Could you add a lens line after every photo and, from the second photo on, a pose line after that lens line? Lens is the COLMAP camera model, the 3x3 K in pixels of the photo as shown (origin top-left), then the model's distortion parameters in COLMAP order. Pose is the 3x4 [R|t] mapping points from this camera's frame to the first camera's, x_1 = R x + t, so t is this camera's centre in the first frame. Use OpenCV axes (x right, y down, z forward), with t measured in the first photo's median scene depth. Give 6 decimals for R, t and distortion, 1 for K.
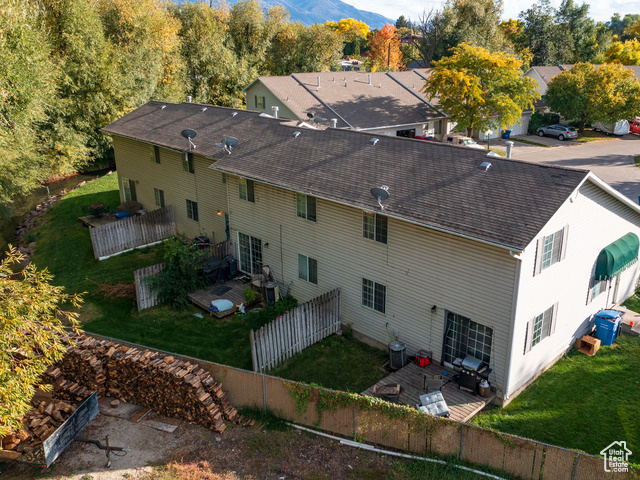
lens RADIAL K [[577.1, 0, 320.0], [0, 577.1, 240.0], [0, 0, 1]] dist [-0.002741, 0.003900]
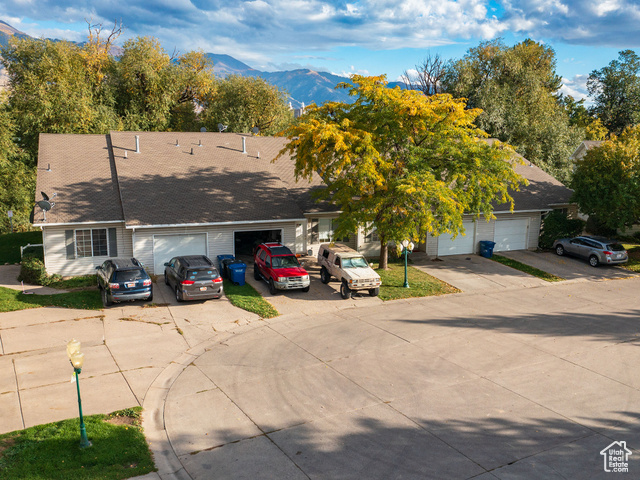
lens RADIAL K [[577.1, 0, 320.0], [0, 577.1, 240.0], [0, 0, 1]] dist [-0.002741, 0.003900]
pose [[0.971889, 0.058004, -0.228182, 0.293792], [-0.093059, 0.984897, -0.146003, -0.096235], [0.216267, 0.163134, 0.962609, 0.437375]]
